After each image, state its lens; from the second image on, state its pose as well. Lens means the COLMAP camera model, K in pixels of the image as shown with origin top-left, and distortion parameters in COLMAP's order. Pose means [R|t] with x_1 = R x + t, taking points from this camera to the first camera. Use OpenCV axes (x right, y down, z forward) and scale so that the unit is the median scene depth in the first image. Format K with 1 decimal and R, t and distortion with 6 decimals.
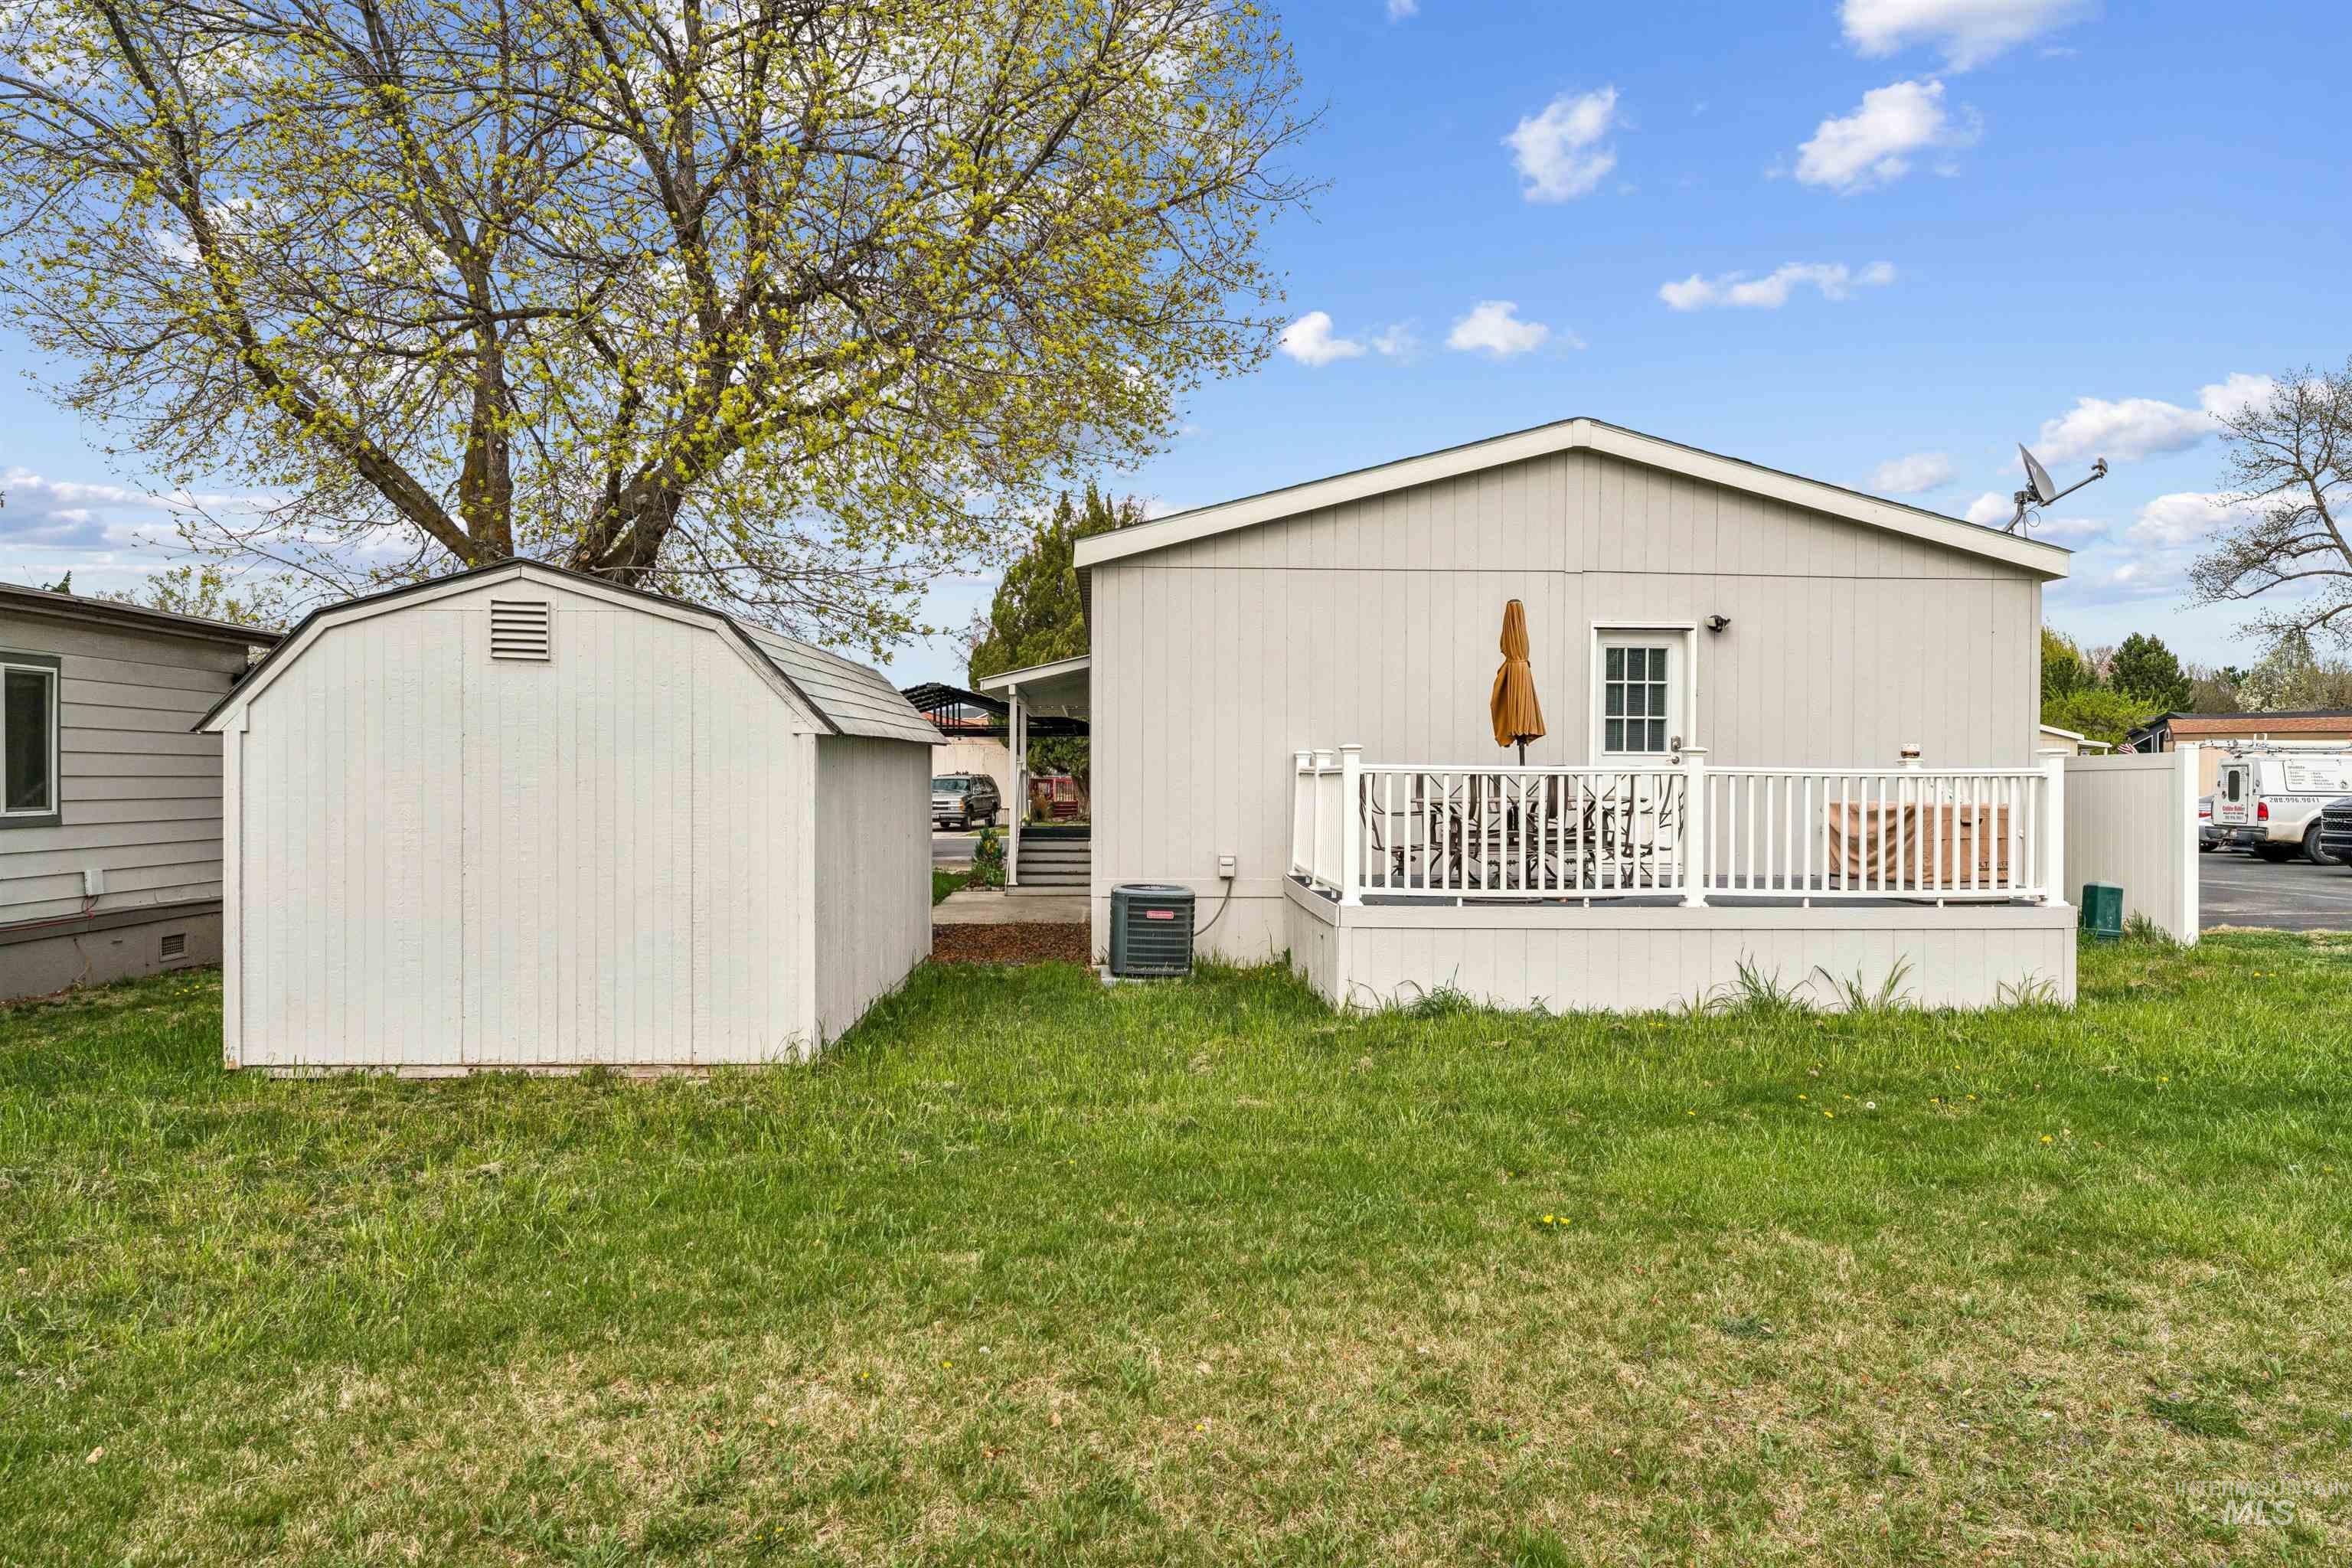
lens RADIAL K [[1579.6, 0, 1176.0], [0, 1579.6, 784.0], [0, 0, 1]] dist [-0.003859, -0.001626]
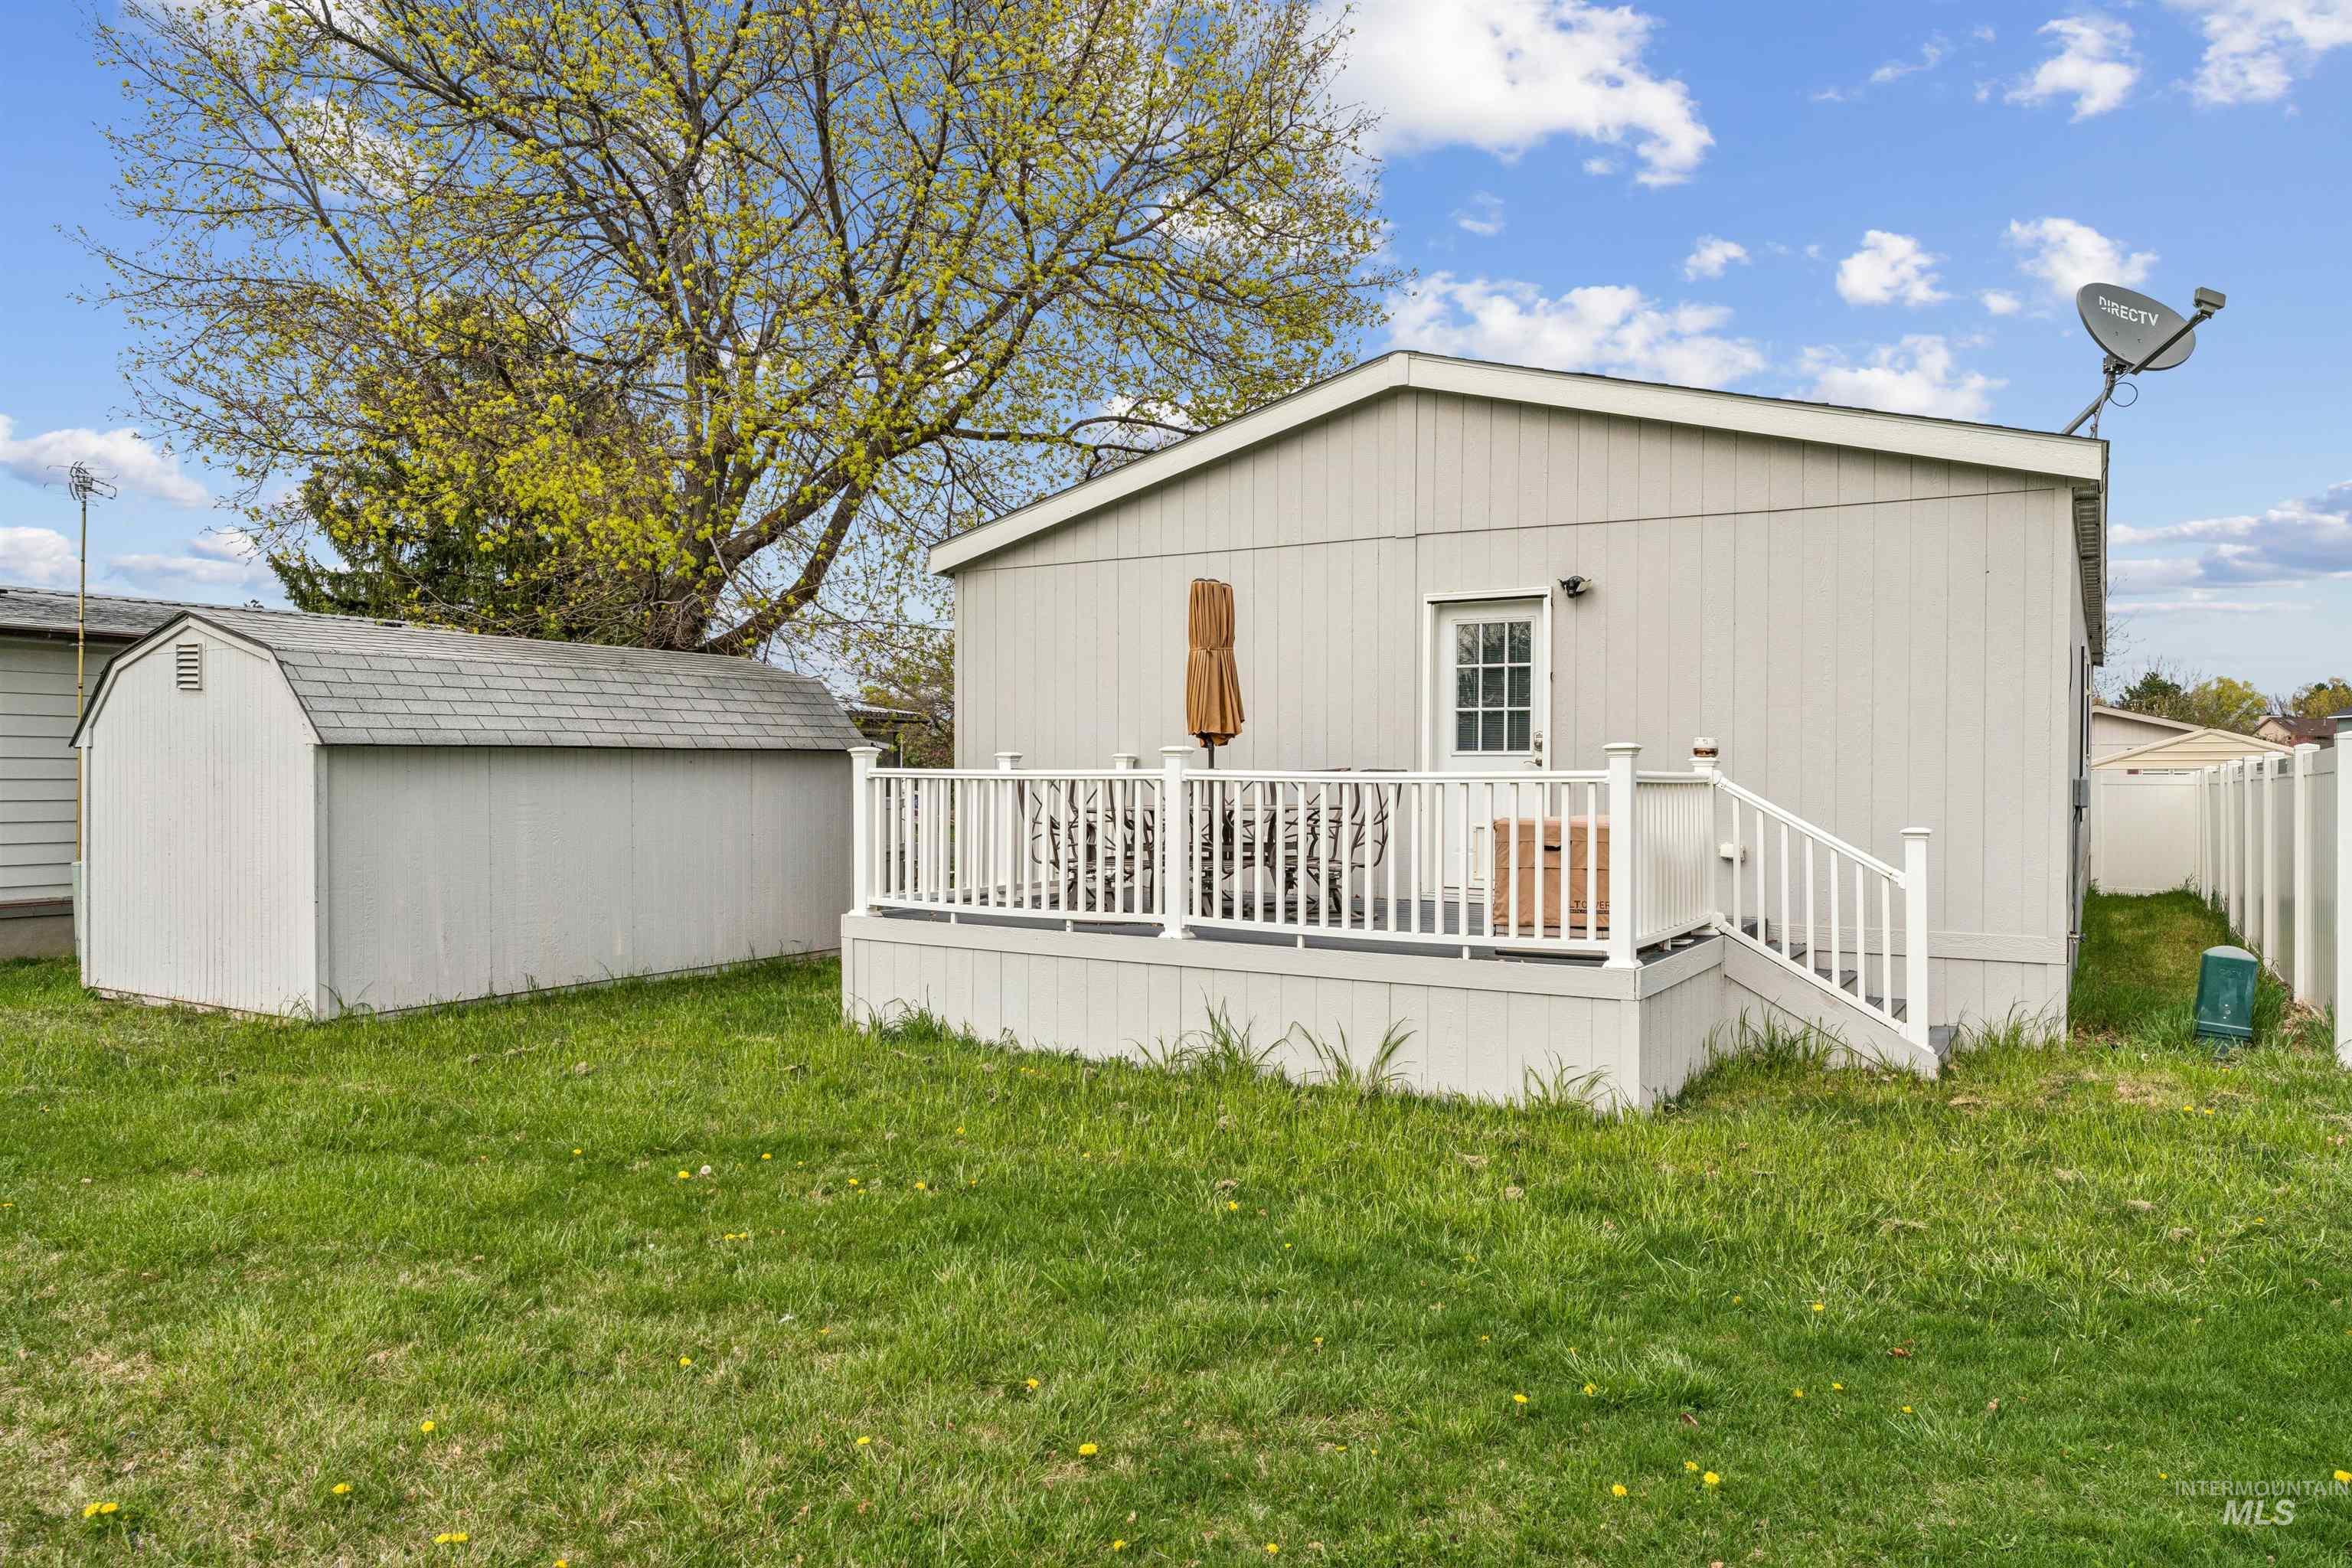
lens RADIAL K [[1579.6, 0, 1176.0], [0, 1579.6, 784.0], [0, 0, 1]] dist [-0.003859, -0.001626]
pose [[0.826871, 0.002821, -0.562384, 0.716848], [-0.004709, 0.999987, -0.001909, -0.001700], [0.562371, 0.004227, 0.826874, 0.280694]]
